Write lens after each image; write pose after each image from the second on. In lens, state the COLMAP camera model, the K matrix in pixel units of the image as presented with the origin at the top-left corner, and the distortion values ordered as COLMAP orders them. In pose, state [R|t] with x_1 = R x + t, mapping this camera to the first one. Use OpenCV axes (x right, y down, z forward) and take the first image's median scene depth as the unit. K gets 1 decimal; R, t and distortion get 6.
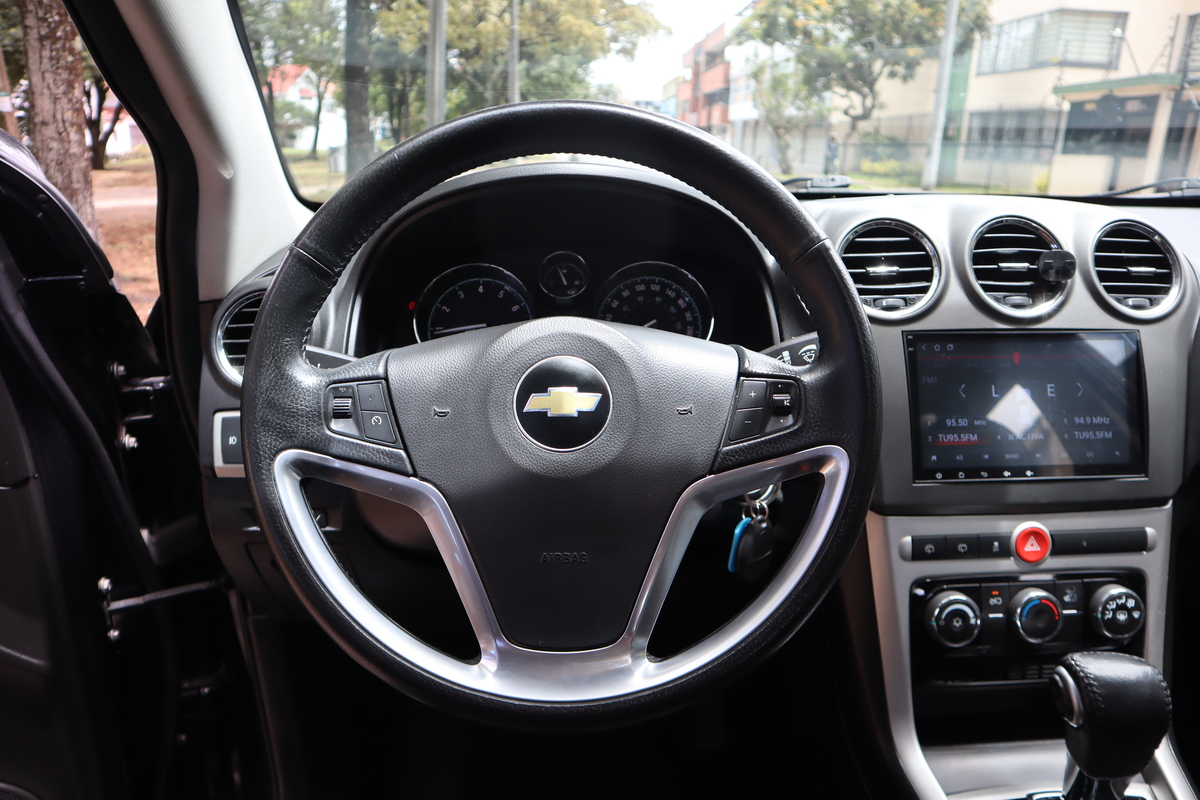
lens RADIAL K [[874.6, 0, 626.1], [0, 874.6, 402.8], [0, 0, 1]] dist [-0.086220, 0.031793]
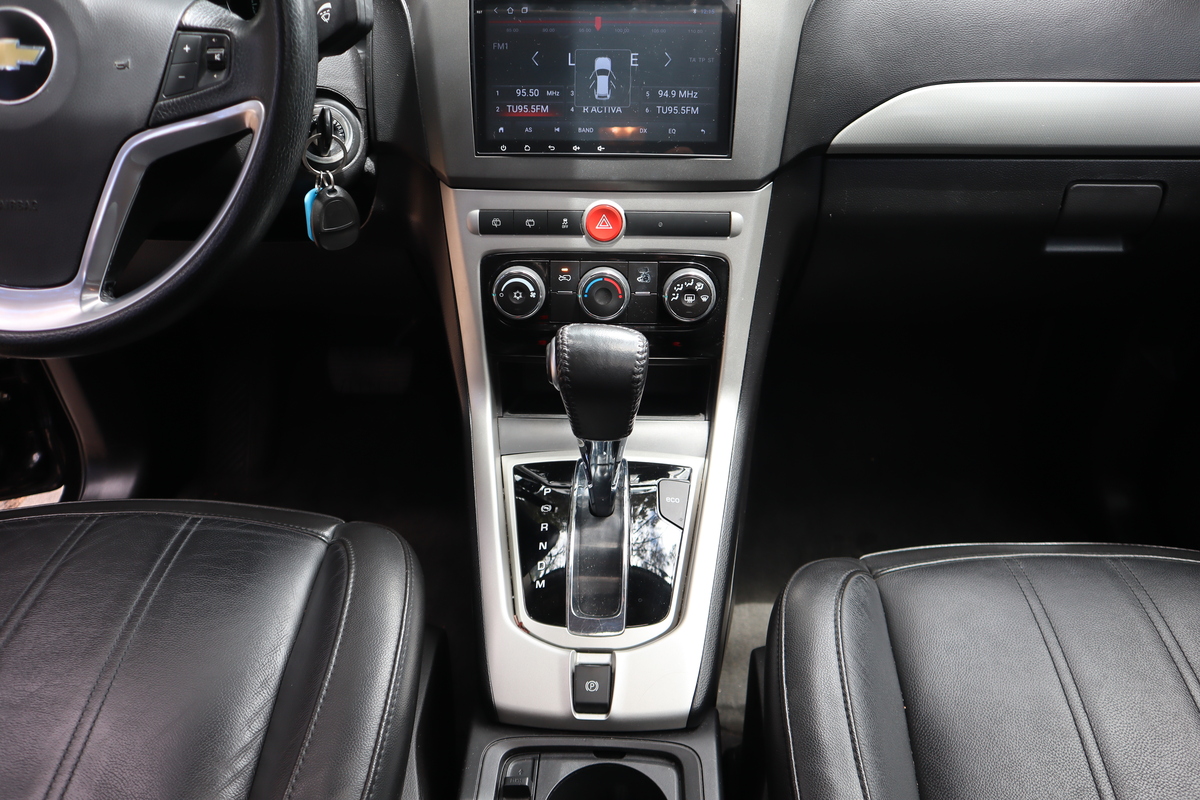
lens RADIAL K [[874.6, 0, 606.3], [0, 874.6, 412.0], [0, 0, 1]] dist [-0.086220, 0.031793]
pose [[0.996175, 0.048645, -0.072587, 0.560197], [-0.022741, 0.946414, 0.322154, 0.047648], [0.084368, -0.319271, 0.943900, -0.018916]]
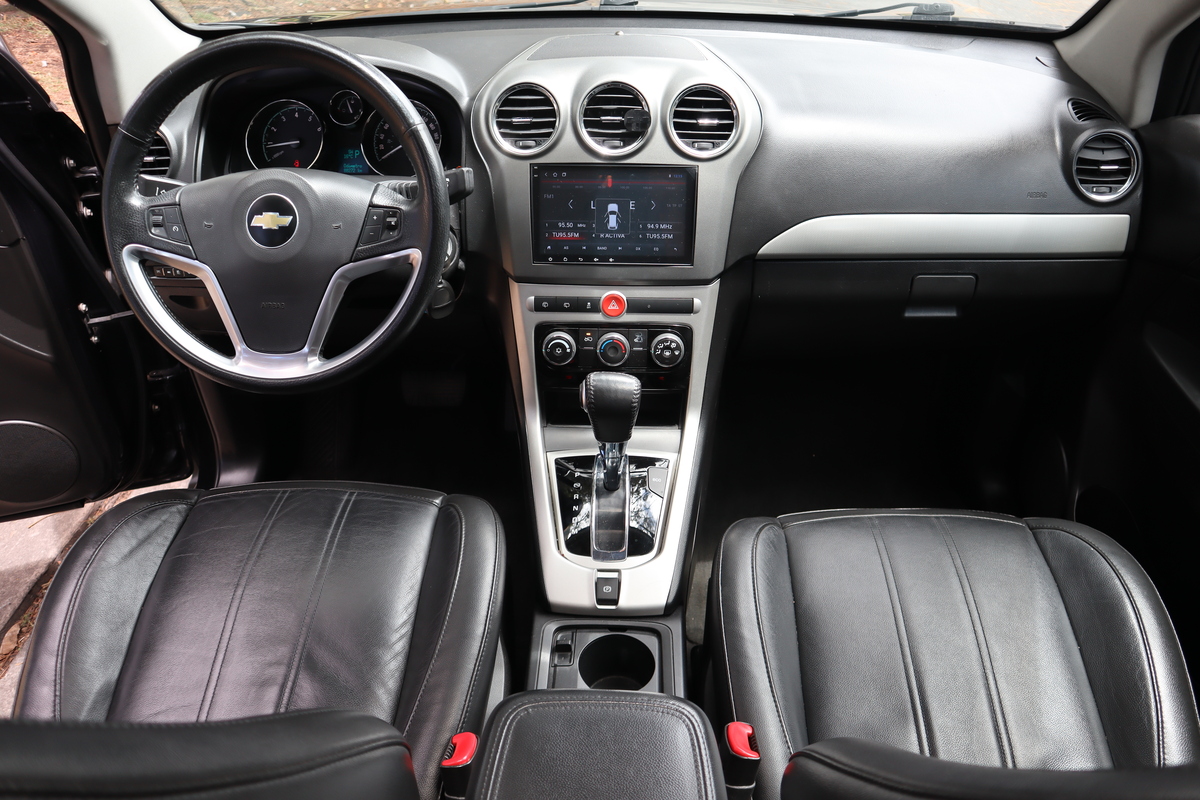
lens RADIAL K [[874.6, 0, 607.0], [0, 874.6, 400.2], [0, 0, 1]] dist [-0.086220, 0.031793]
pose [[0.996368, 0.047701, -0.070530, 0.583459], [-0.023559, 0.950447, 0.309992, -0.164933], [0.081822, -0.307205, 0.948119, -0.570885]]
